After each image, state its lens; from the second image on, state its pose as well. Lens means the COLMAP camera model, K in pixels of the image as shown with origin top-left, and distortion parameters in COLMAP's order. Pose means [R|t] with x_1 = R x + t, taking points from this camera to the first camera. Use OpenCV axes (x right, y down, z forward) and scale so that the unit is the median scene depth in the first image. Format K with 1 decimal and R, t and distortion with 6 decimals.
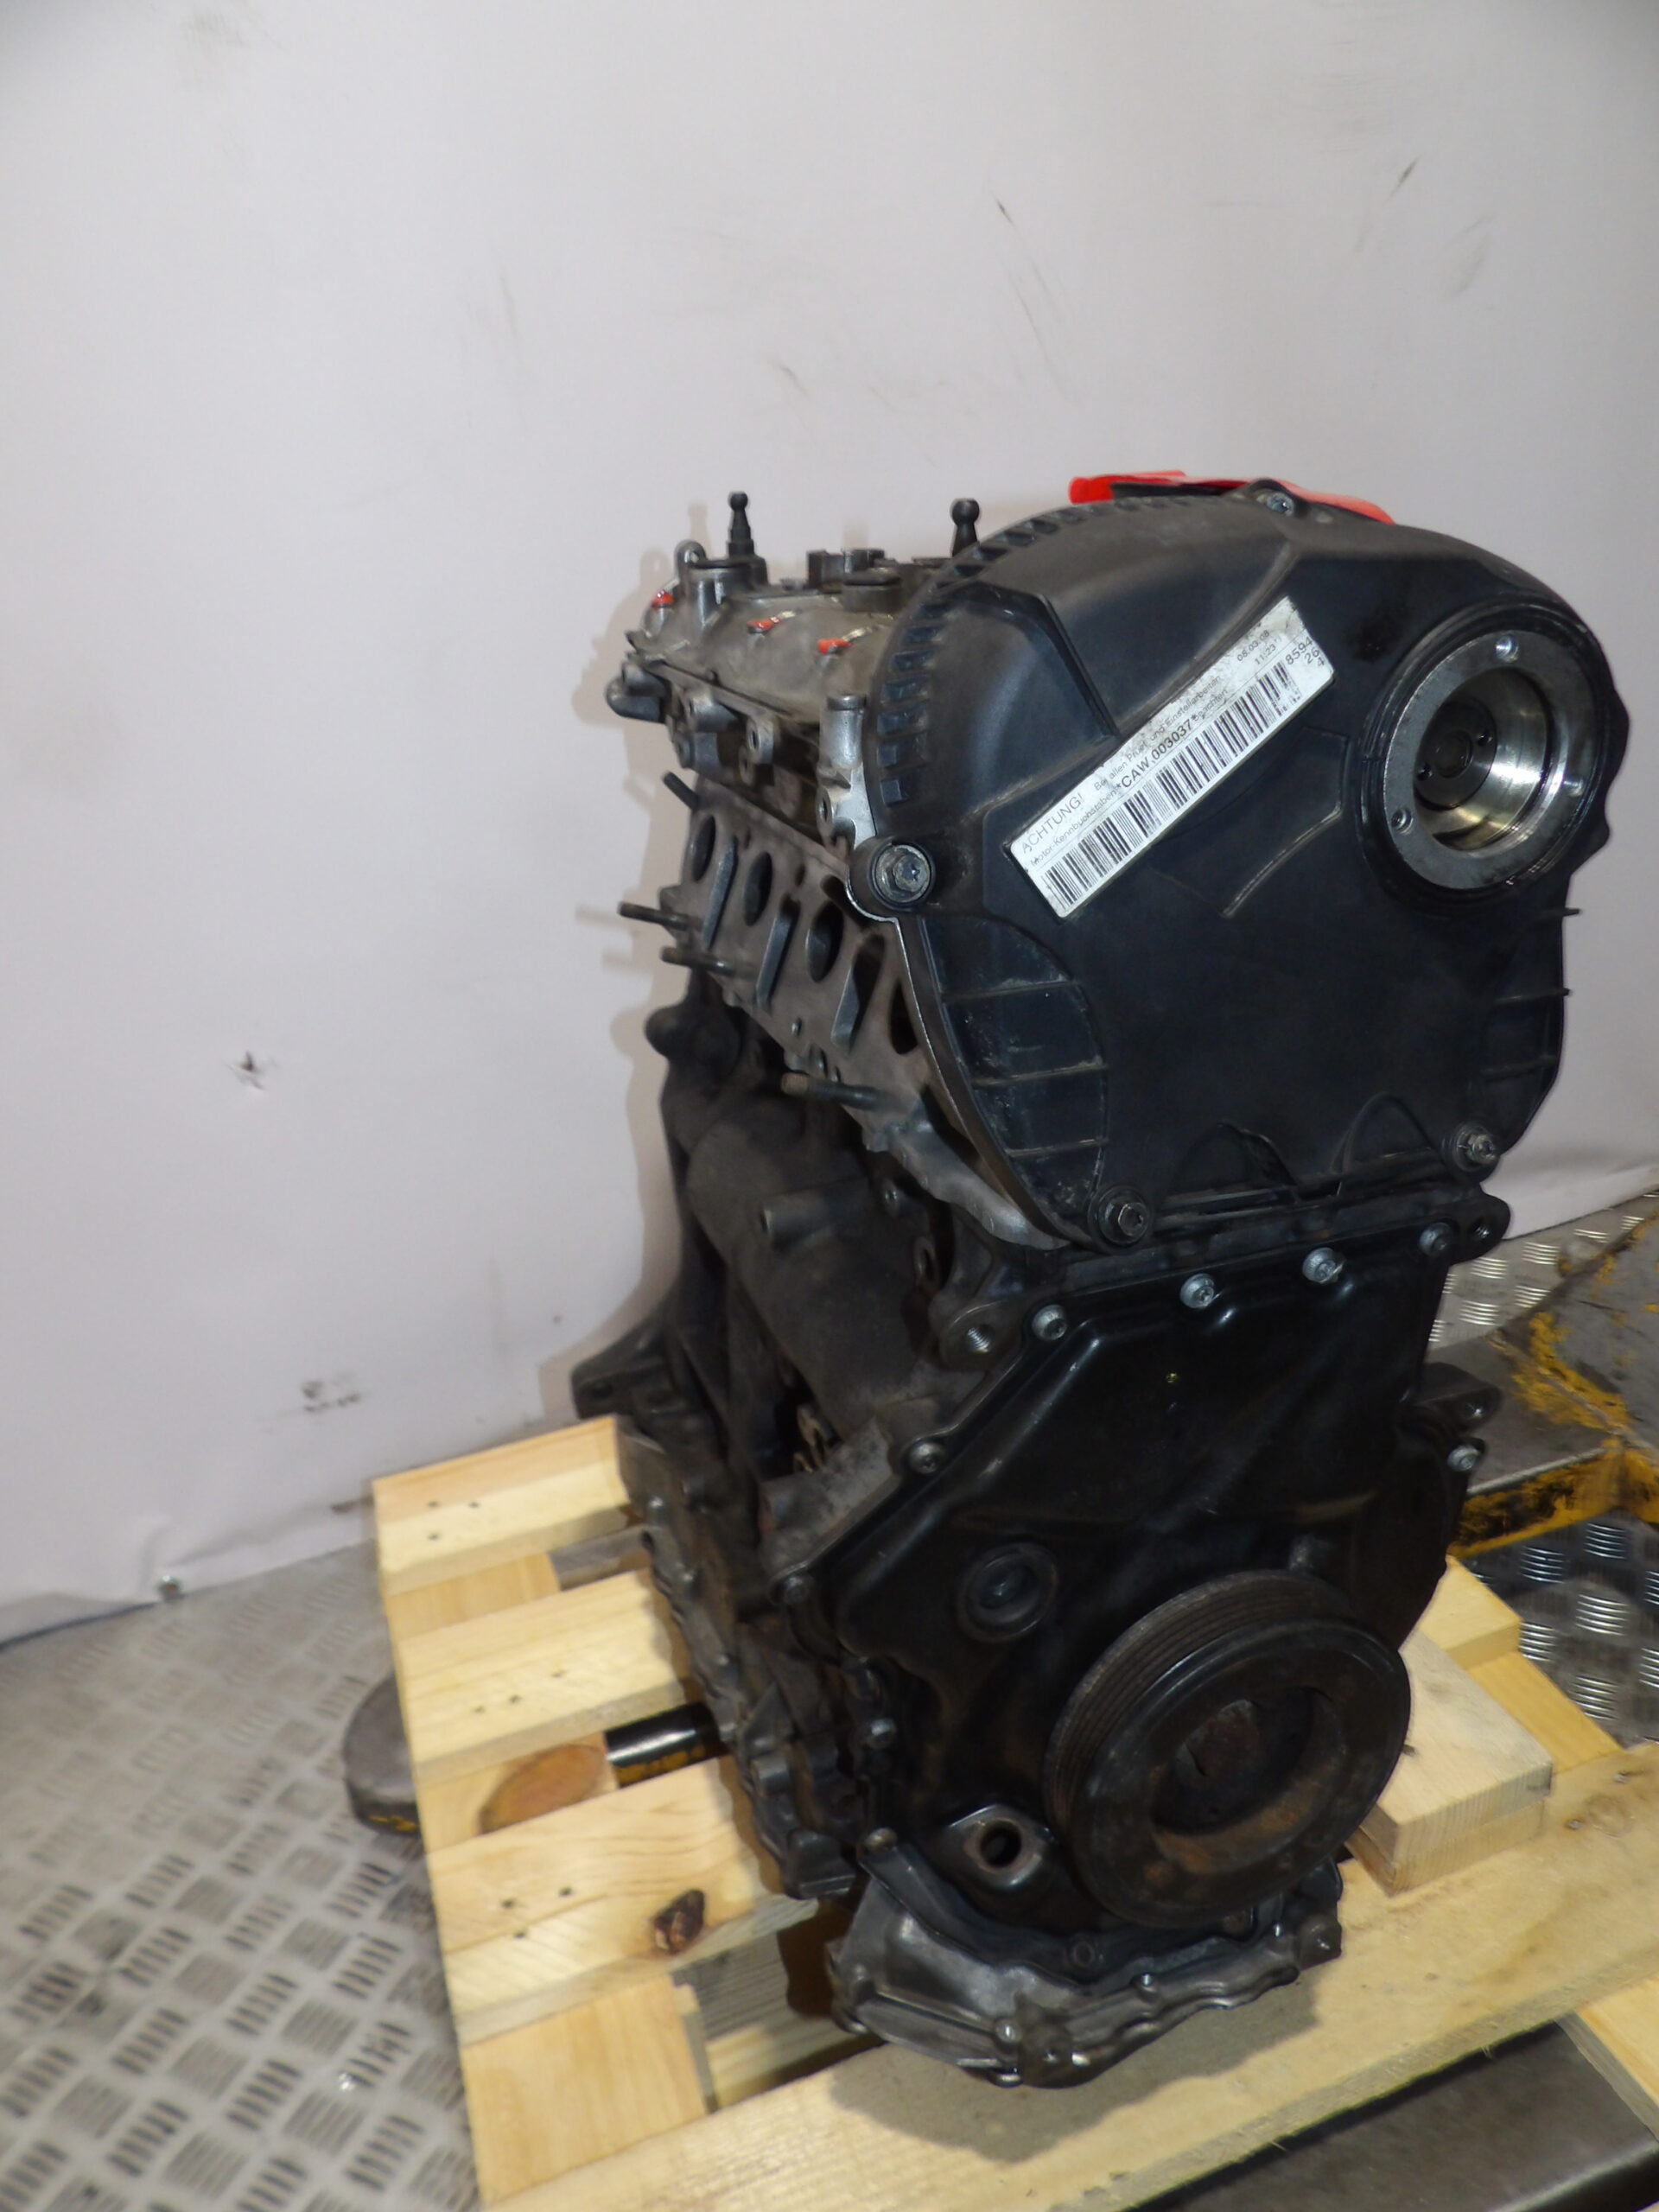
lens RADIAL K [[1591.0, 0, 826.4], [0, 1591.0, 1106.1], [0, 0, 1]] dist [-0.042798, 0.028940]
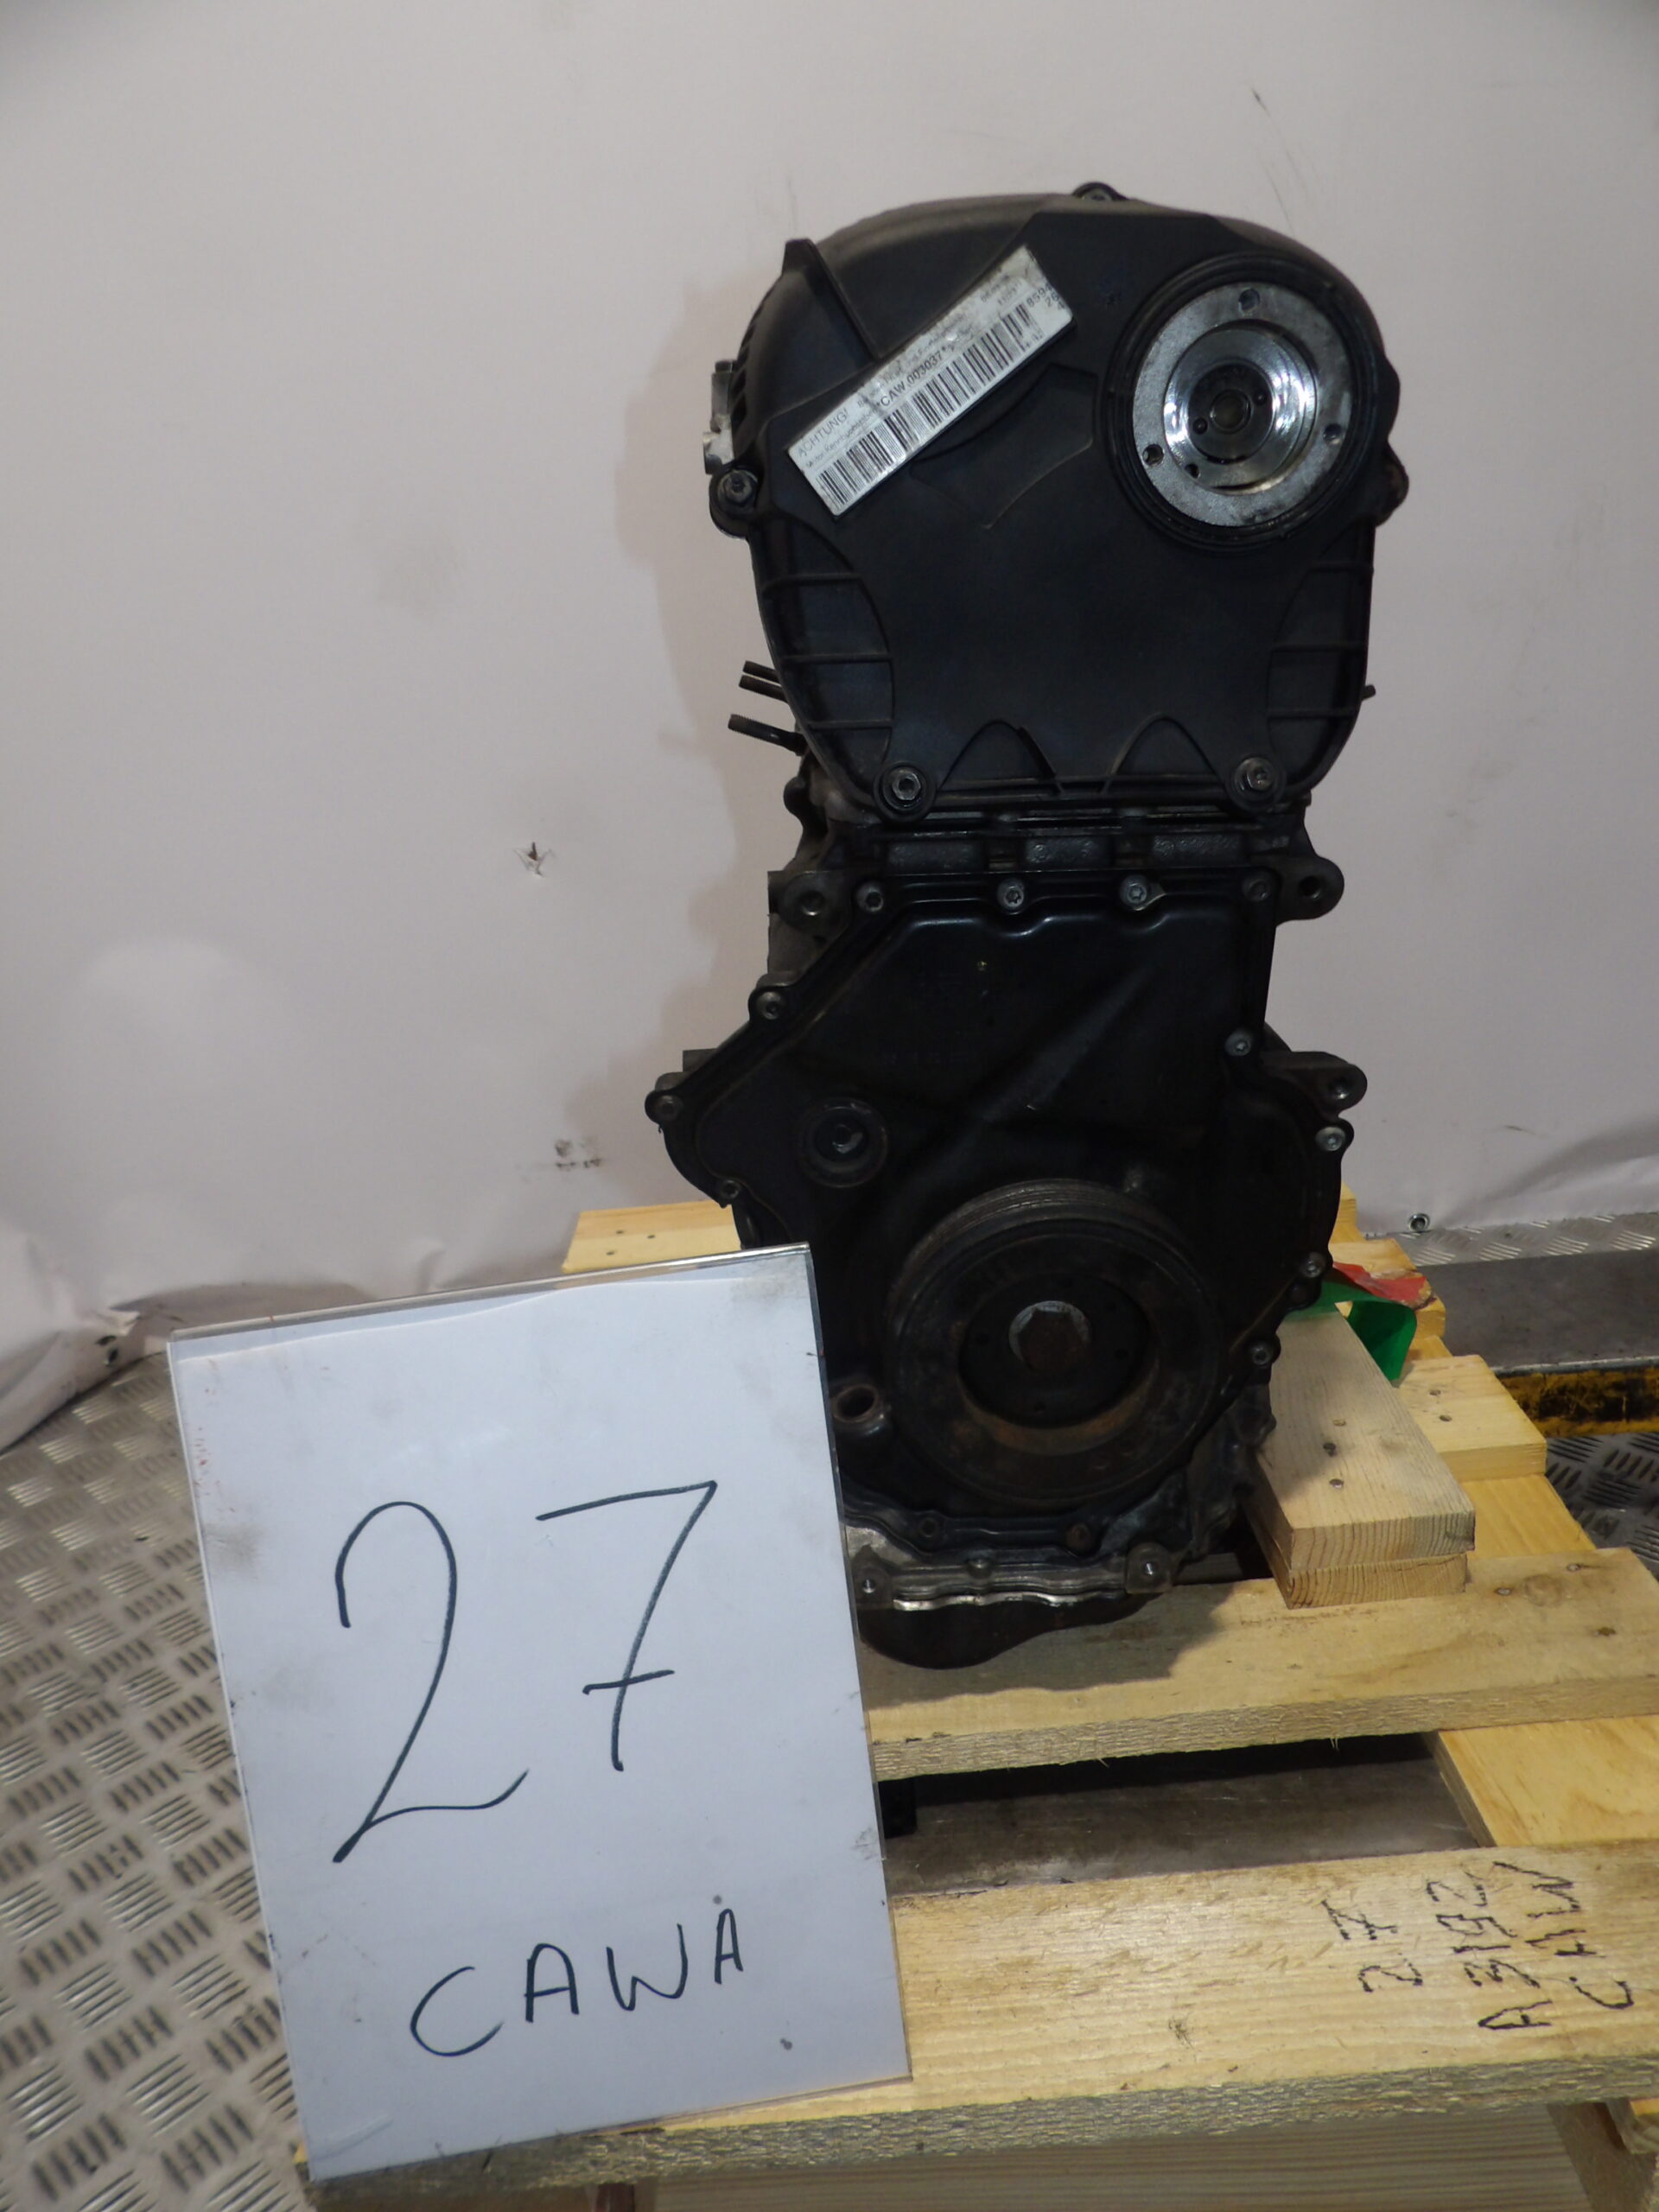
lens RADIAL K [[1591.0, 0, 825.5], [0, 1591.0, 1122.3], [0, 0, 1]] dist [-0.042798, 0.028940]
pose [[0.947920, 0.118981, -0.295451, 0.571537], [-0.121818, 0.992513, 0.008855, 0.352205], [0.294292, 0.027597, 0.955317, -0.192594]]
